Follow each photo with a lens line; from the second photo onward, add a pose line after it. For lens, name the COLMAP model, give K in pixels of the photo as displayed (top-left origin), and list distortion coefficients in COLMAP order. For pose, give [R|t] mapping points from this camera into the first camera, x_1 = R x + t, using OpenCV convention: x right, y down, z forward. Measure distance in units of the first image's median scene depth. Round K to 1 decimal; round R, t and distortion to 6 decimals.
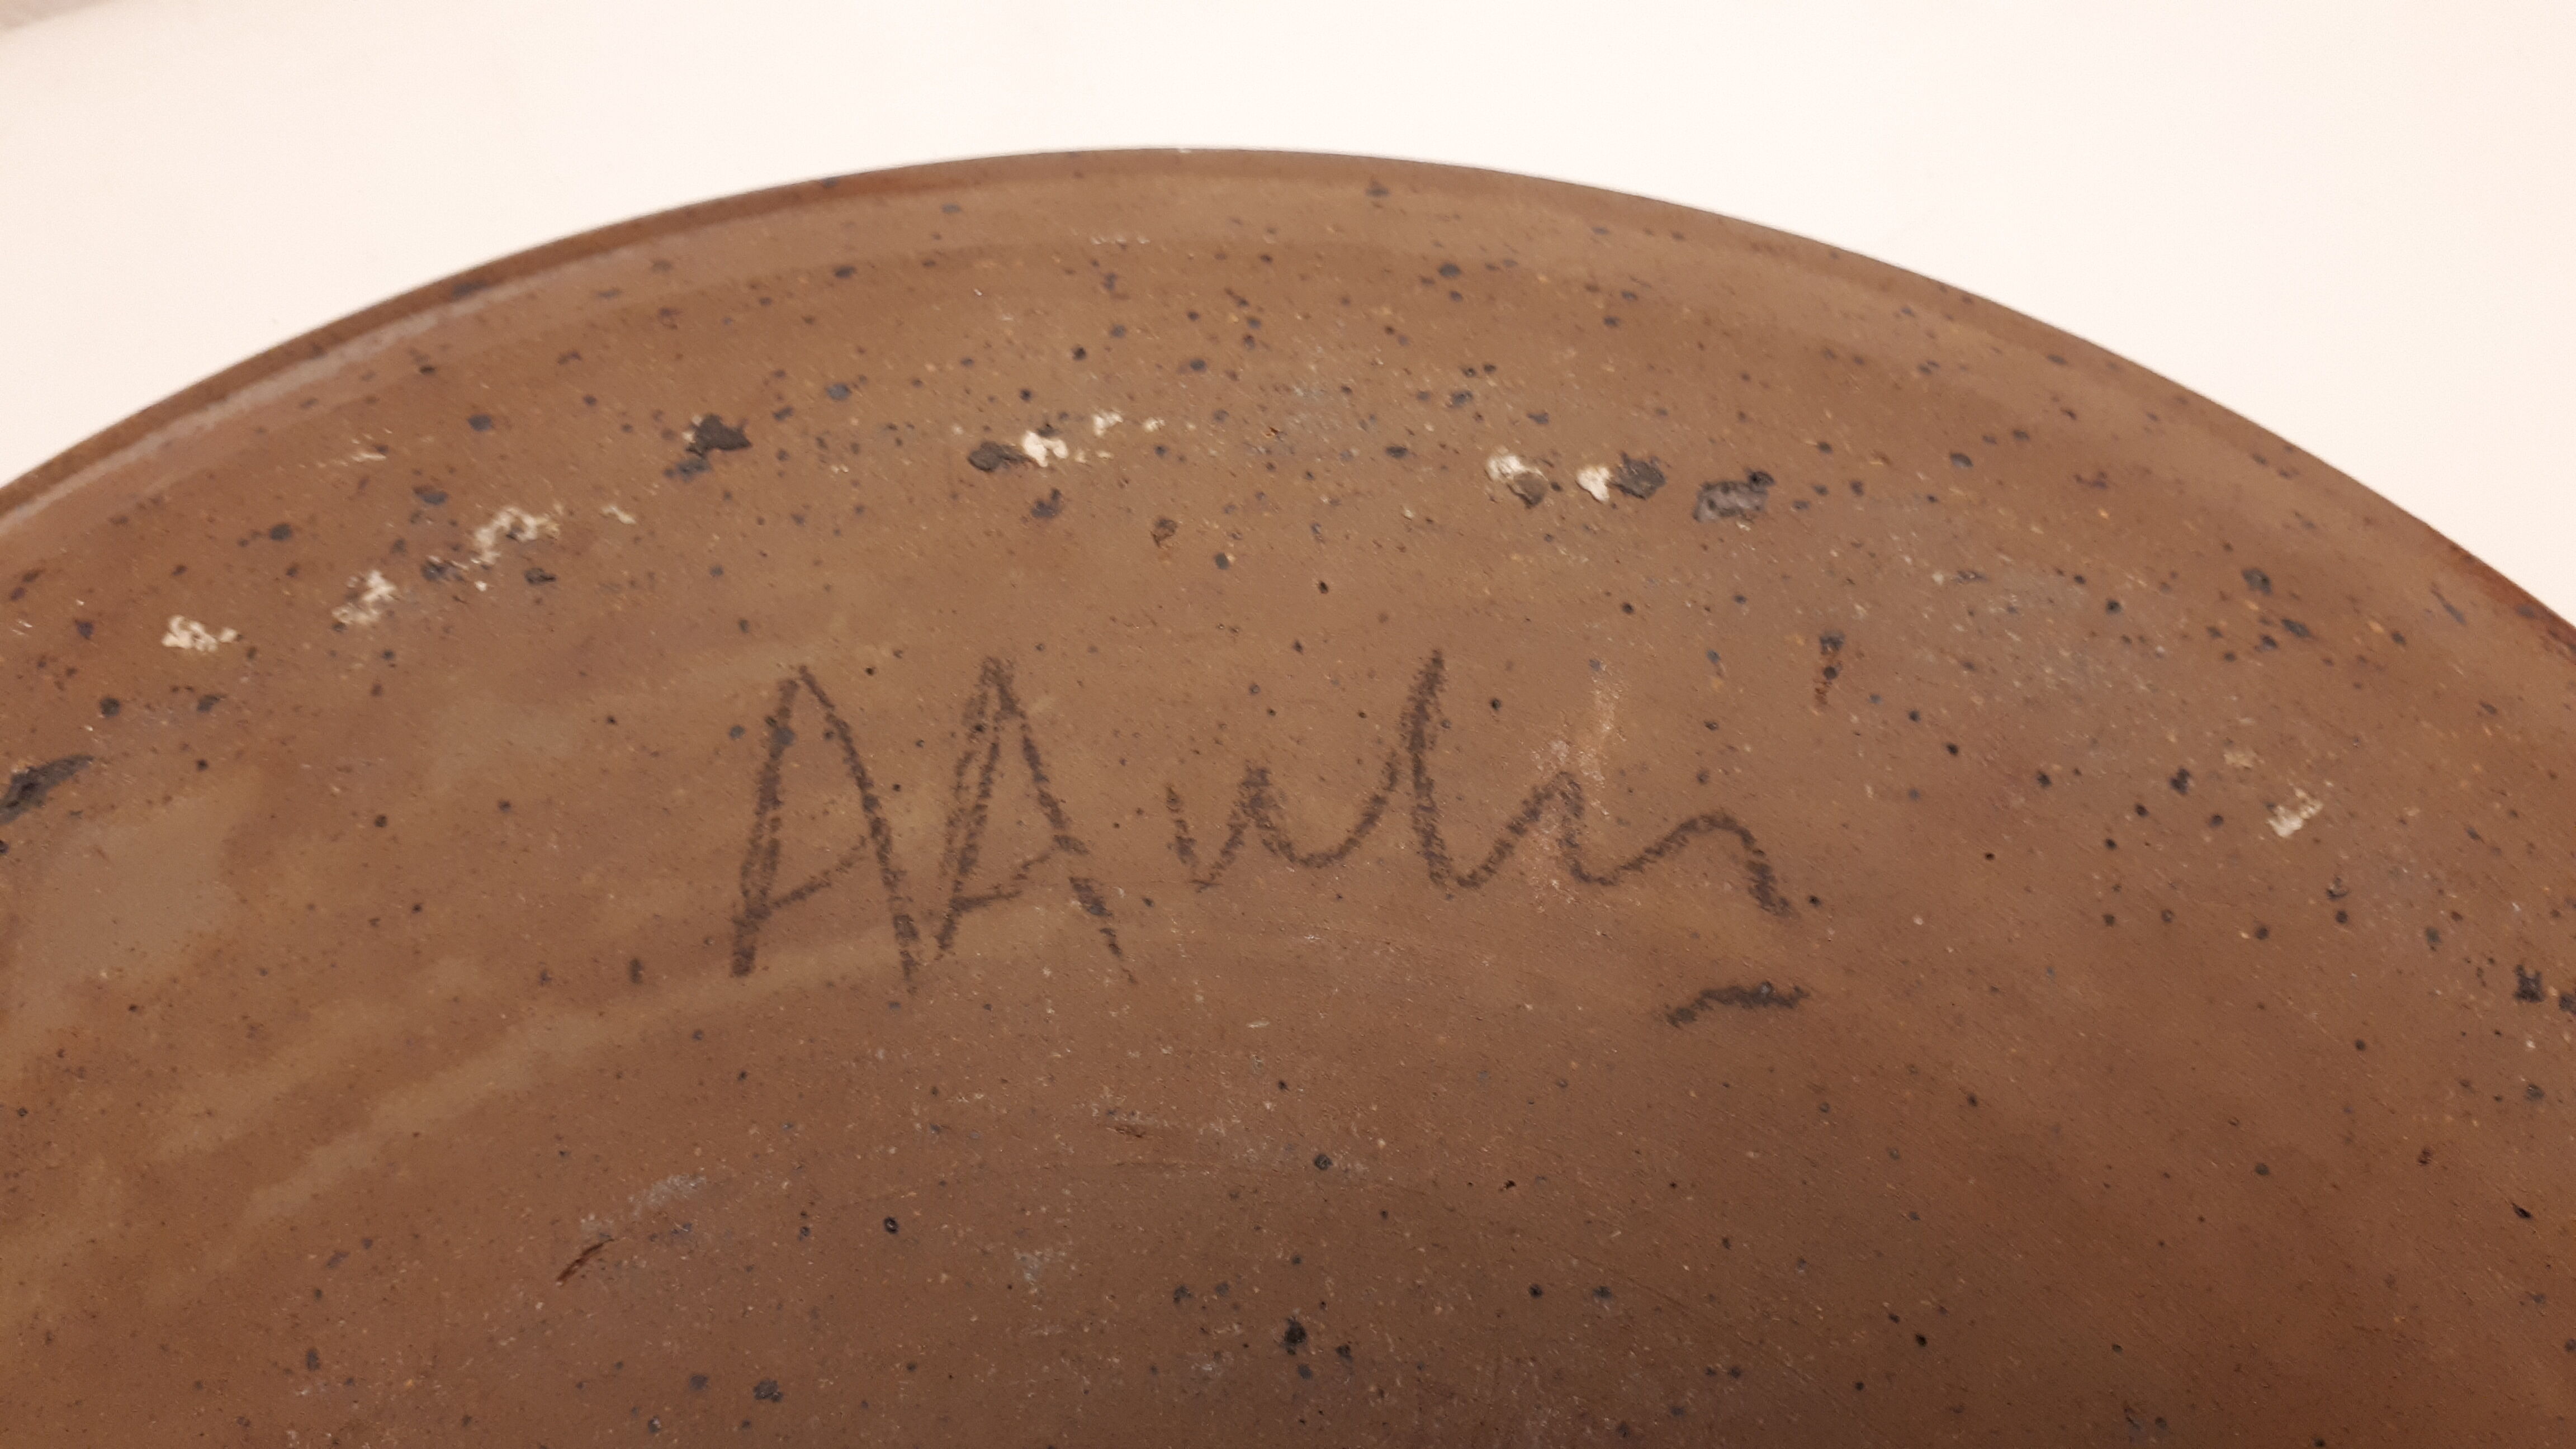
lens RADIAL K [[2068.7, 0, 1288.0], [0, 2068.7, 724.5], [0, 0, 1]] dist [0.179741, -0.480247]
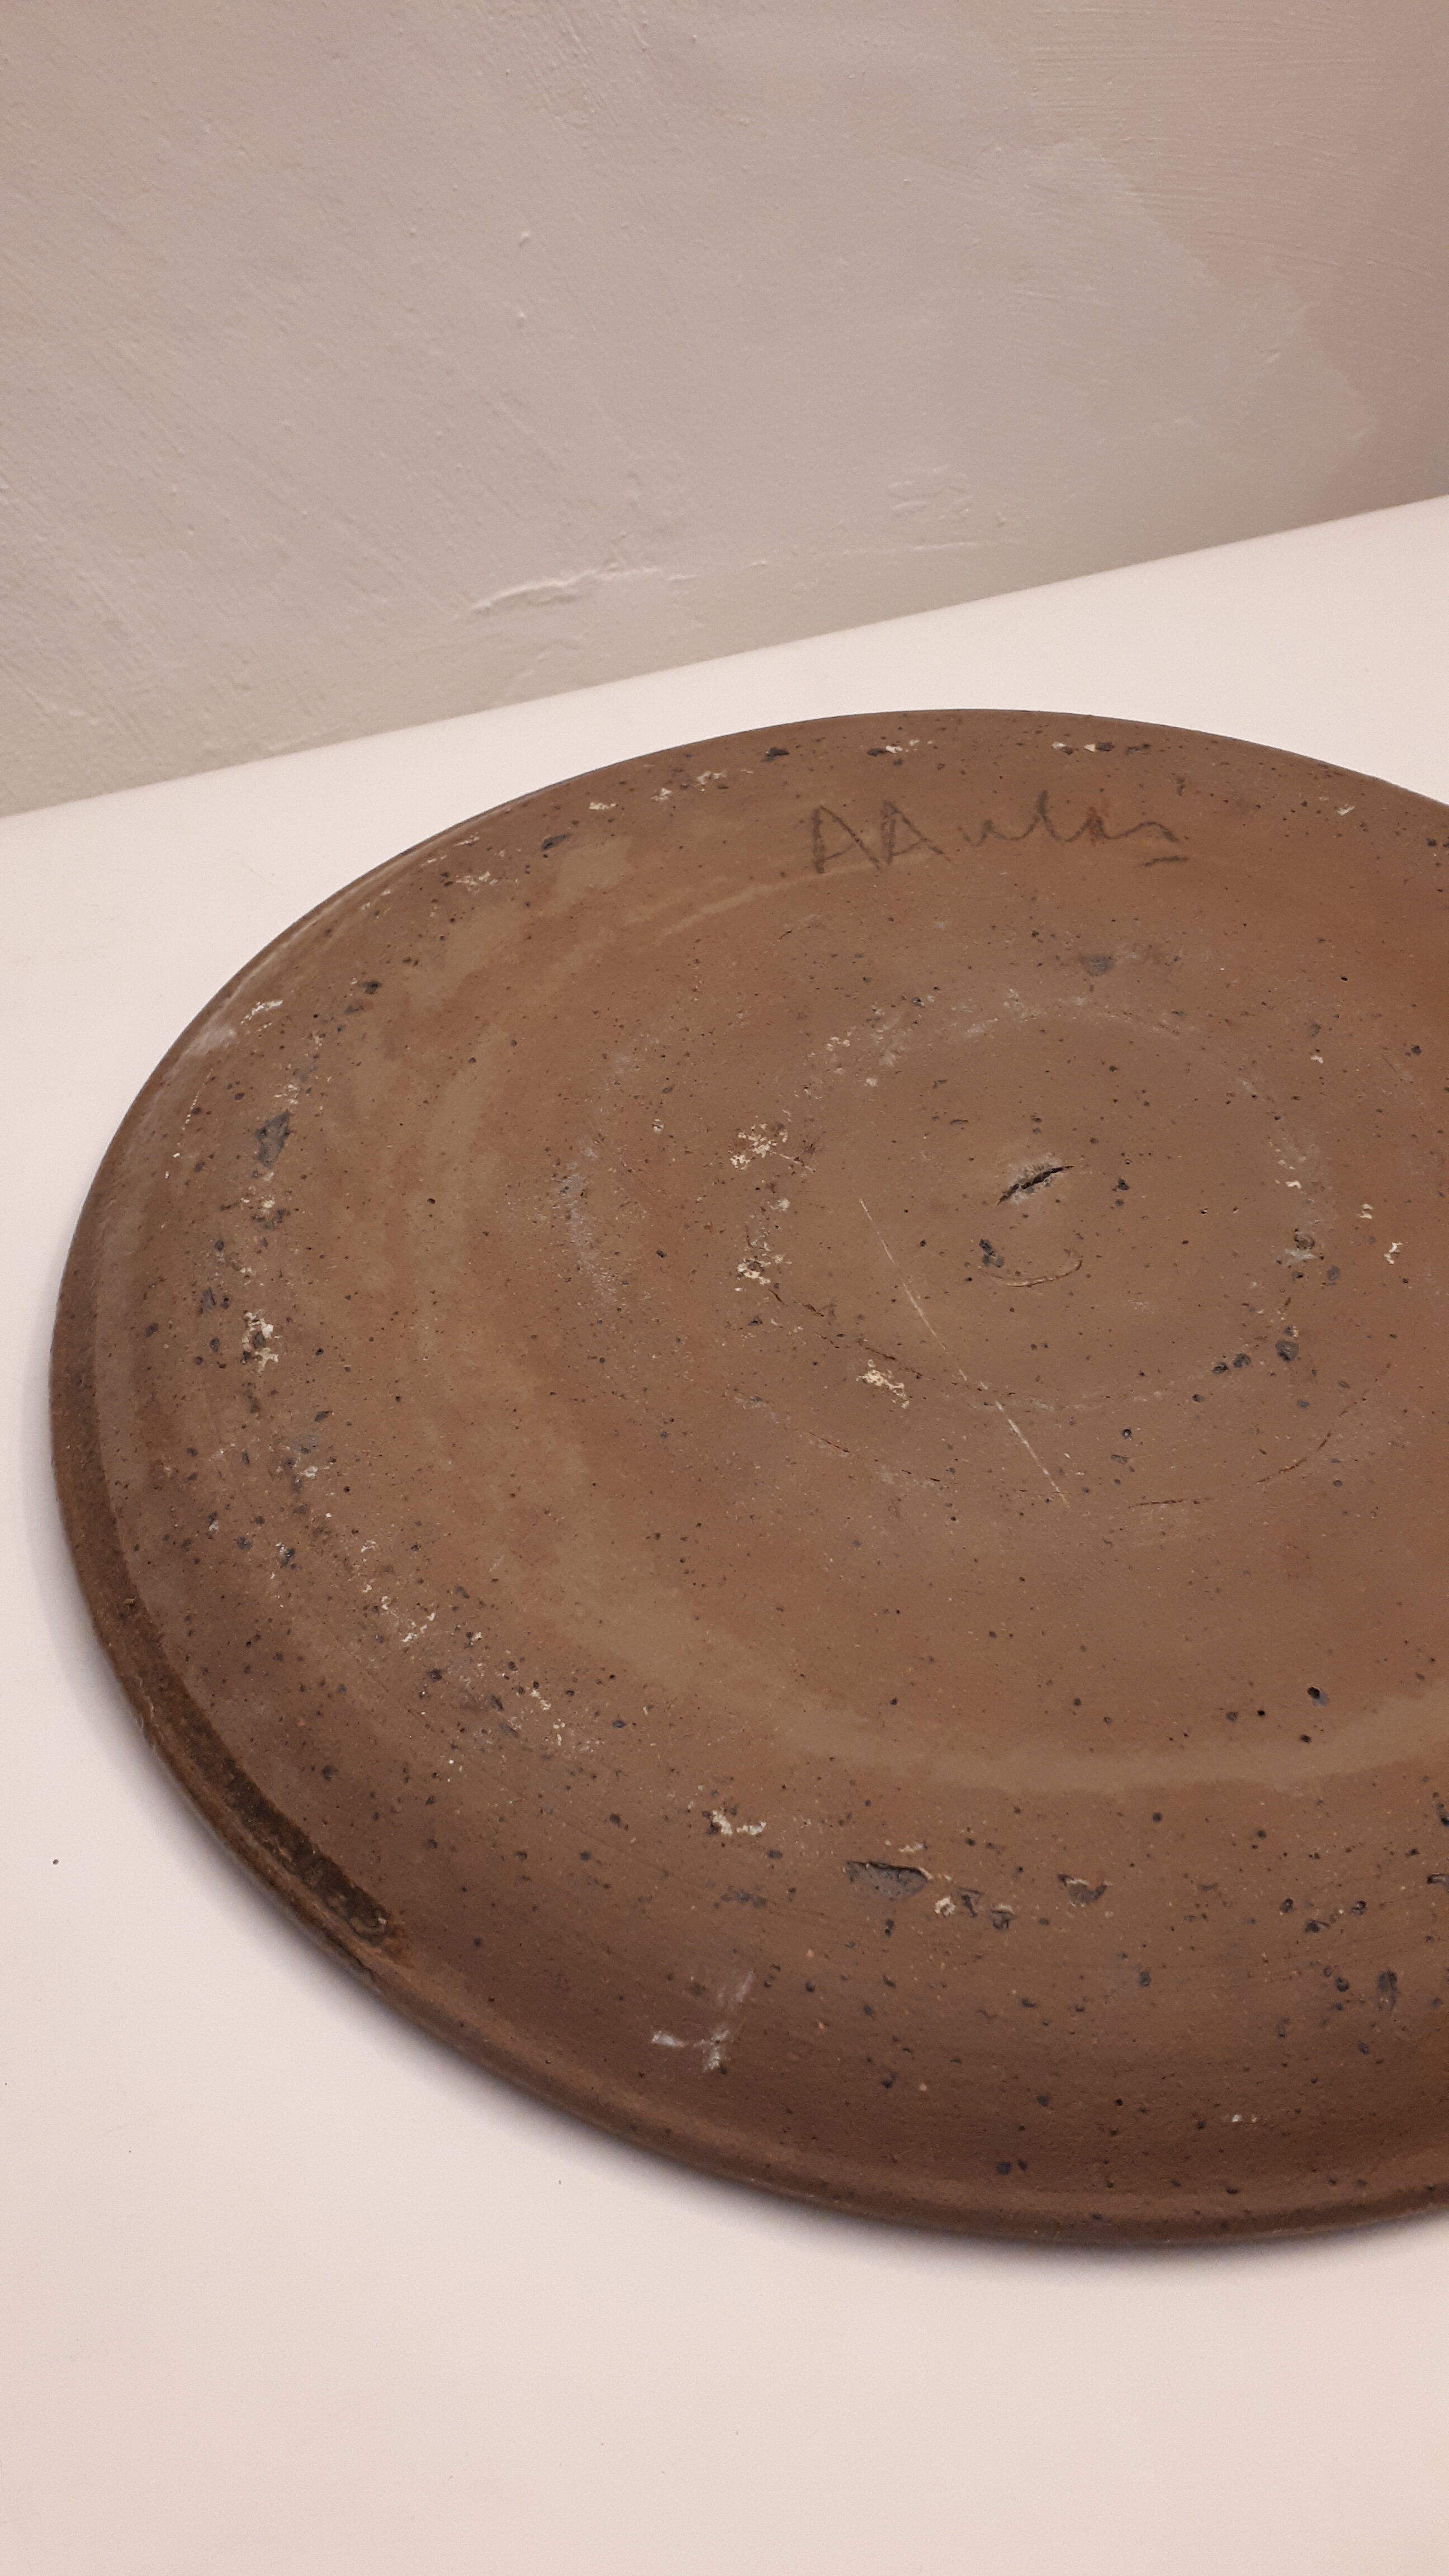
lens RADIAL K [[2068.7, 0, 724.5], [0, 2068.7, 1288.0], [0, 0, 1]] dist [0.179741, -0.480247]
pose [[0.996834, -0.040116, 0.068645, -0.589647], [0.064414, 0.913598, -0.401485, 1.712955], [-0.046608, 0.404636, 0.913290, -1.317438]]
